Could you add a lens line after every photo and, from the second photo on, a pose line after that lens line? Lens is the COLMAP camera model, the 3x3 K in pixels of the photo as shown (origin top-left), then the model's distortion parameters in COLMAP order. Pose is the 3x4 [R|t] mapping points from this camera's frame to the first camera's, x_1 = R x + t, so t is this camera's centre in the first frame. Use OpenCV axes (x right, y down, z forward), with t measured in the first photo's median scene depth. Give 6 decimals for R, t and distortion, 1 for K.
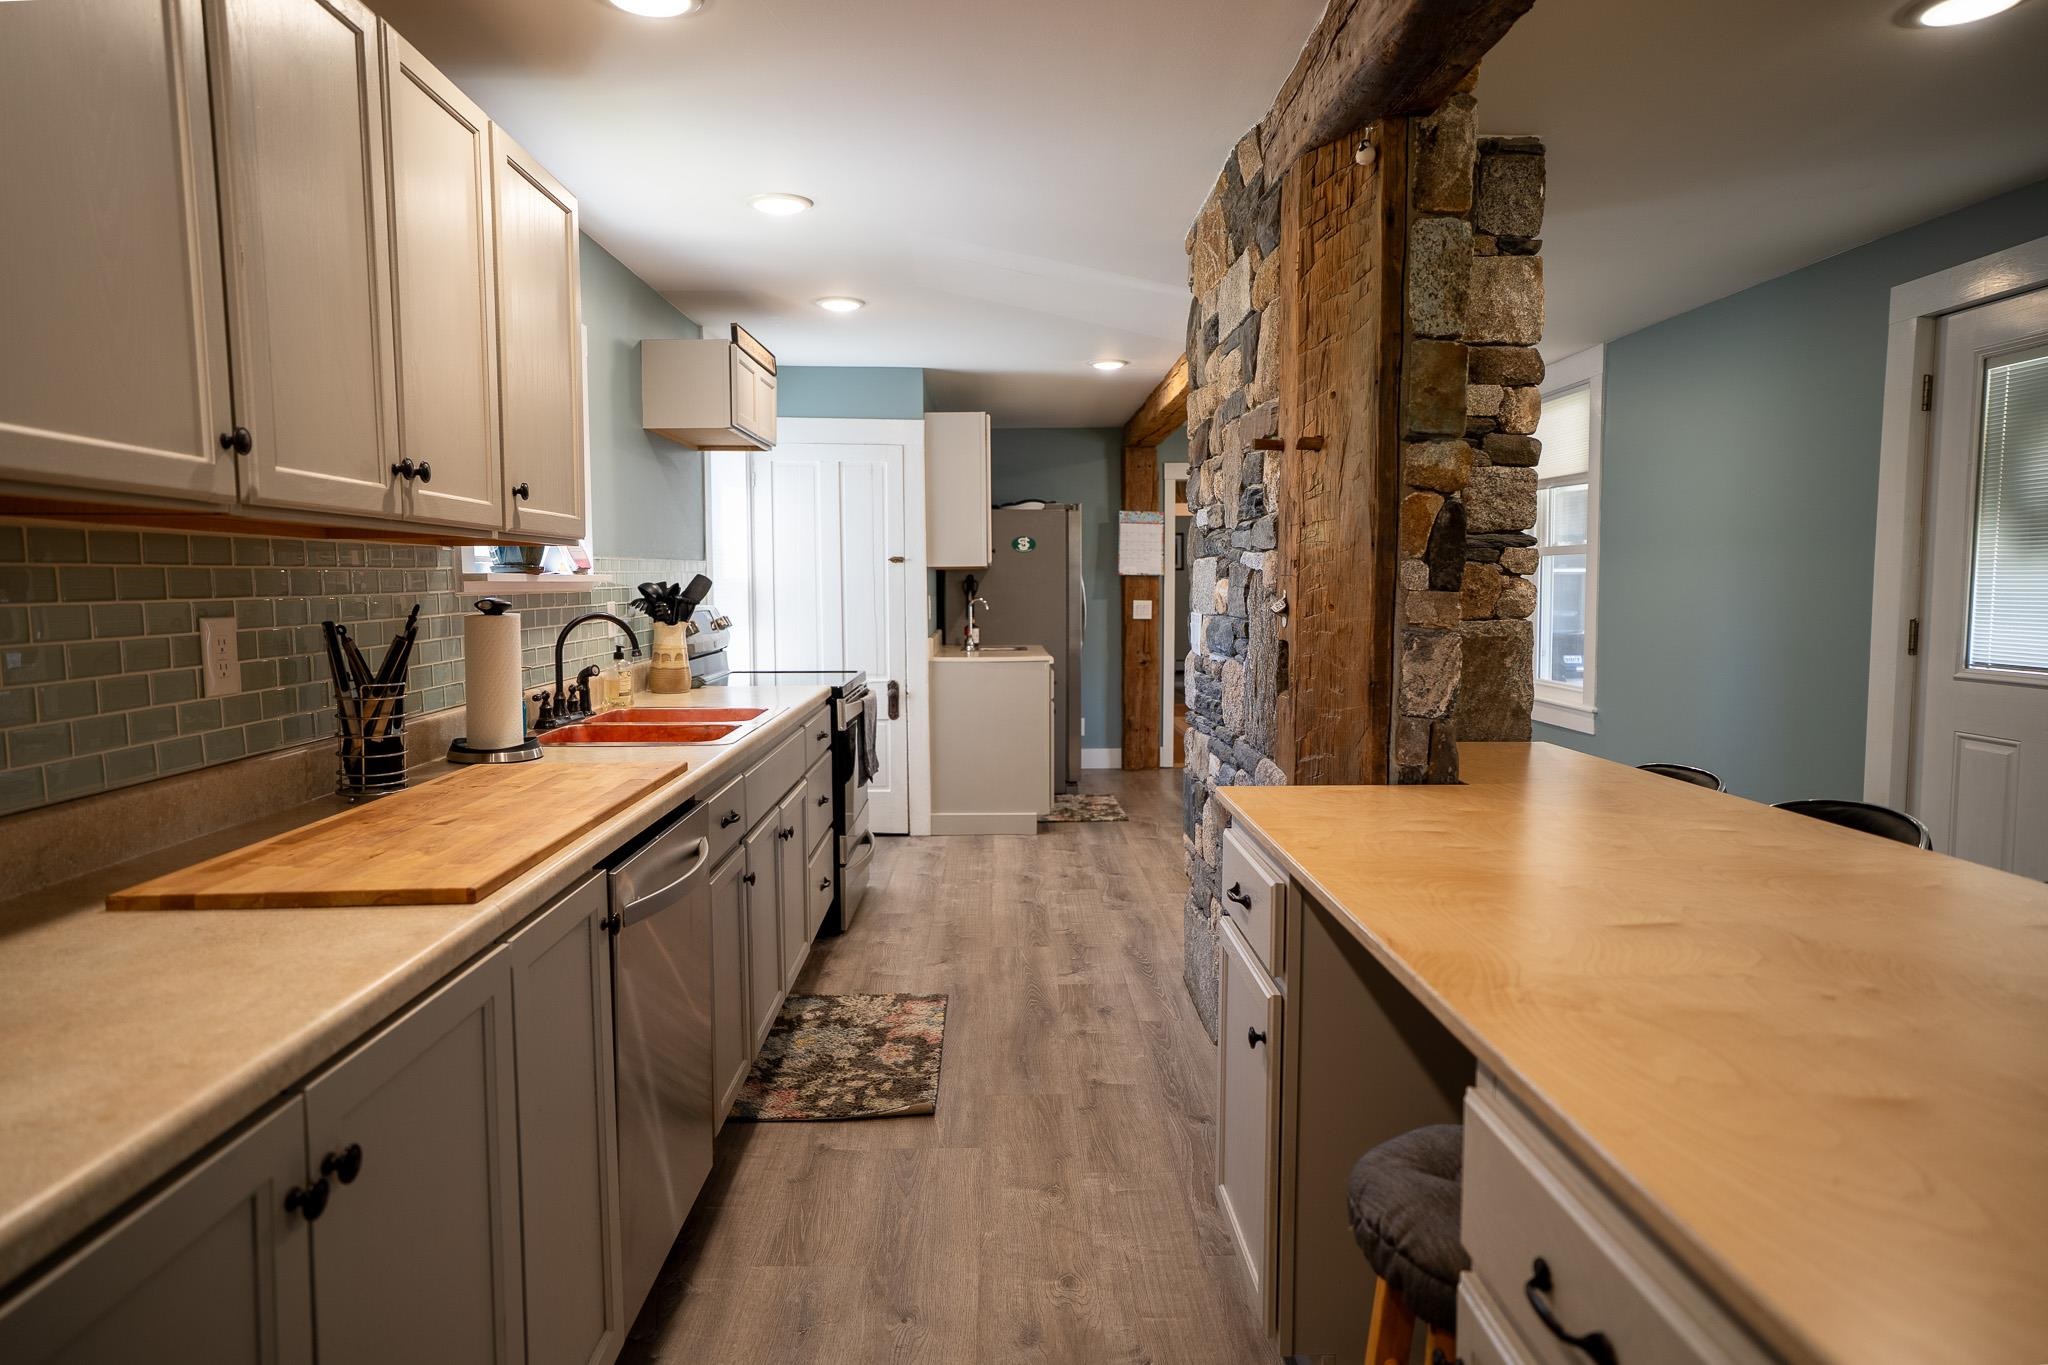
lens RADIAL K [[1218.5, 0, 1019.5], [0, 1218.5, 673.6], [0, 0, 1]] dist [-0.005217, -0.000375]
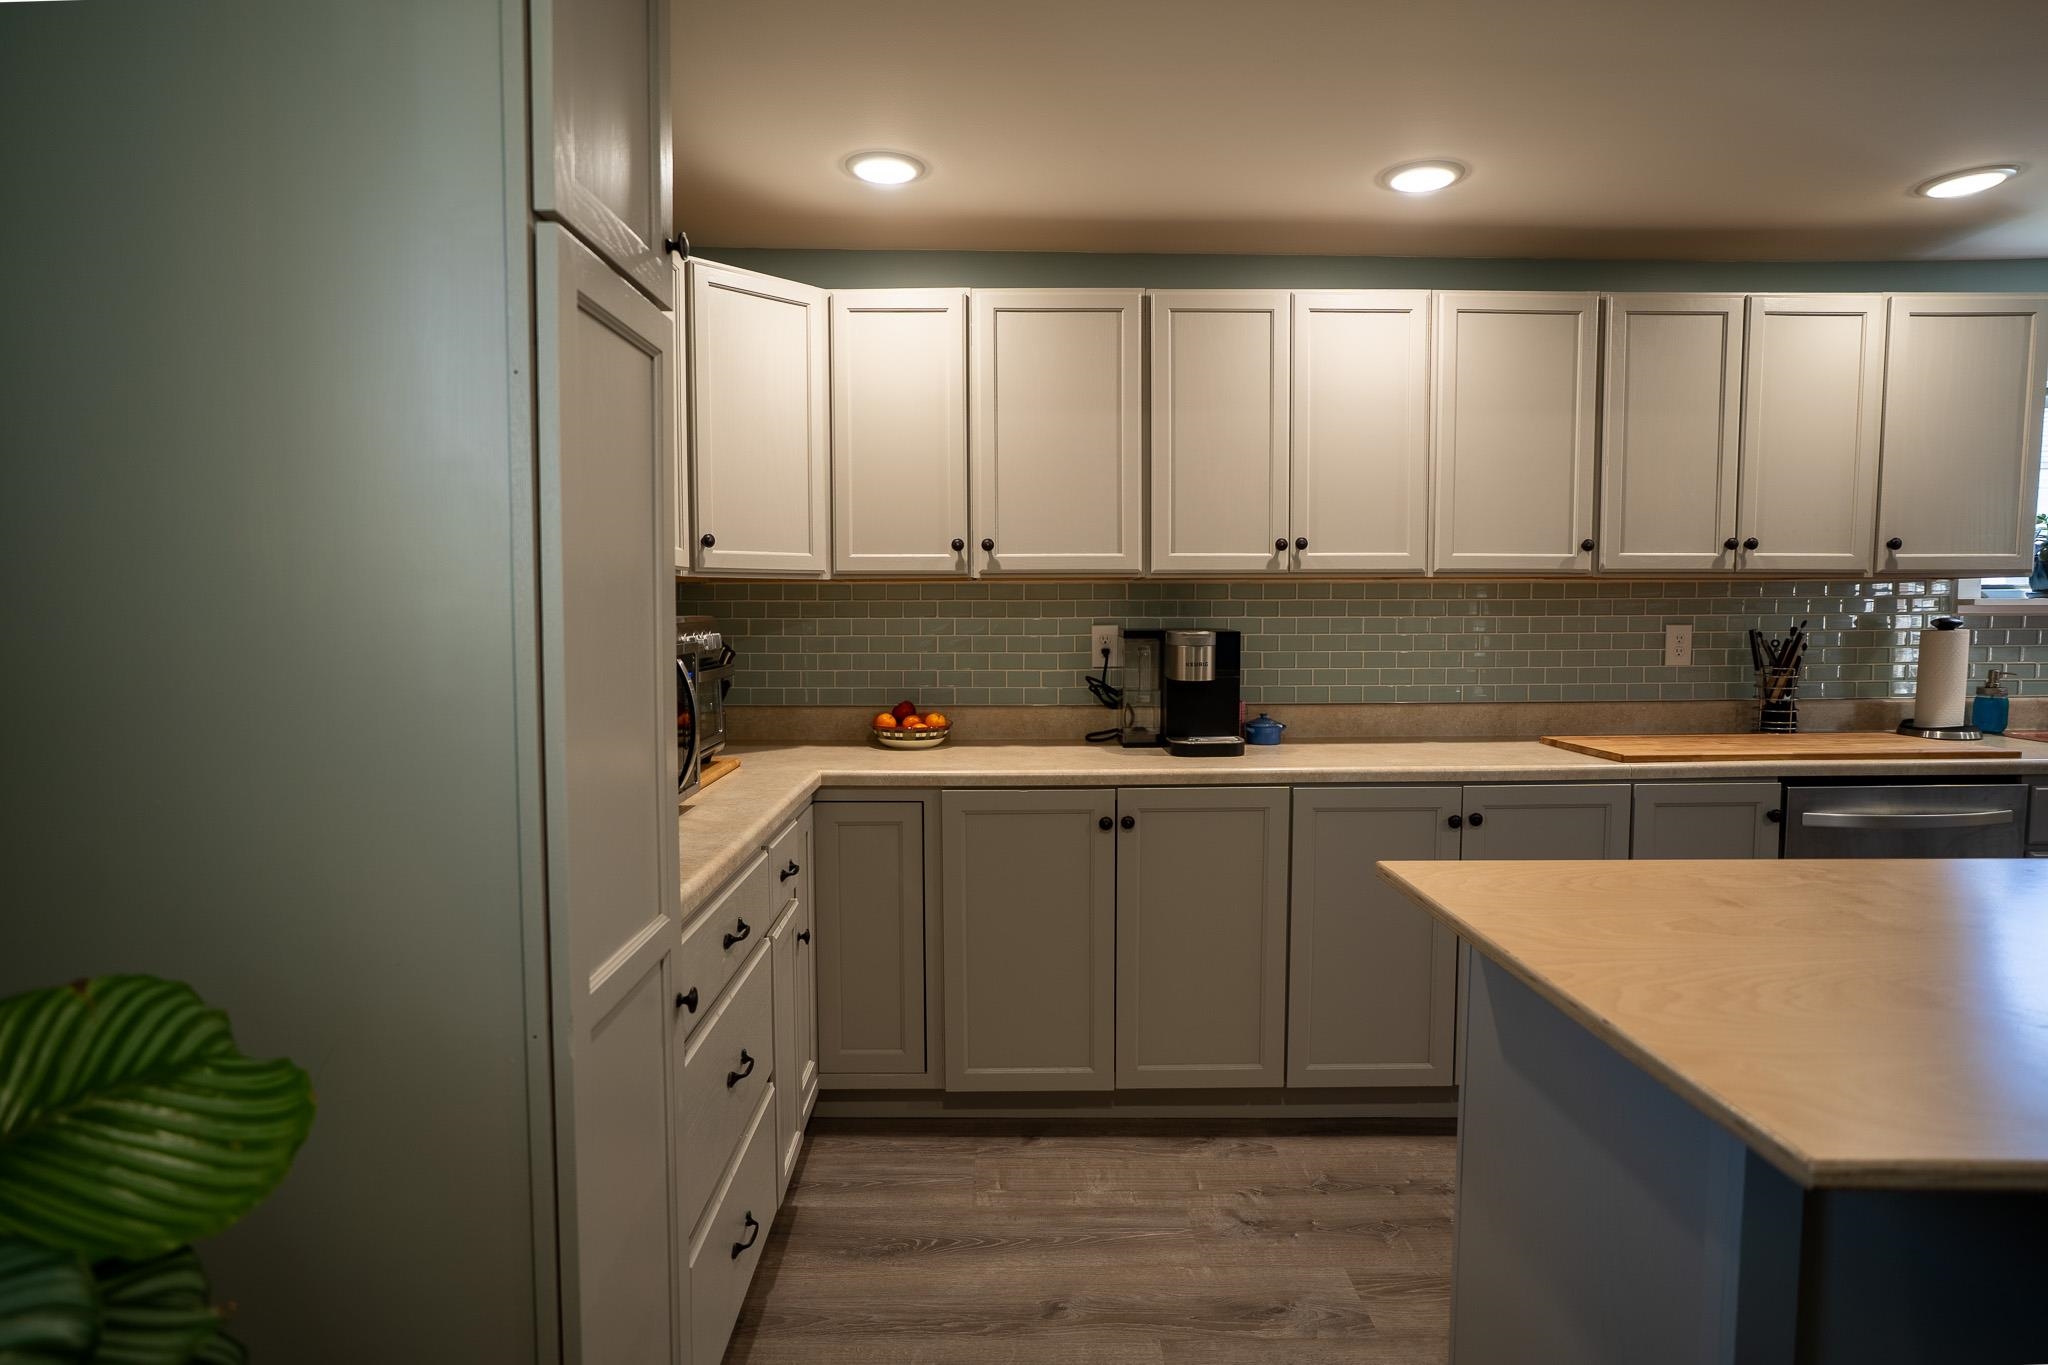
lens RADIAL K [[1247.9, 0, 1012.9], [0, 1247.9, 667.4], [0, 0, 1]] dist [-0.002394, 0.000602]
pose [[-0.014979, 0.053381, -0.998462, 1.214581], [-0.070694, 0.996018, 0.054311, -0.010763], [0.997386, 0.071399, -0.011146, -0.020954]]
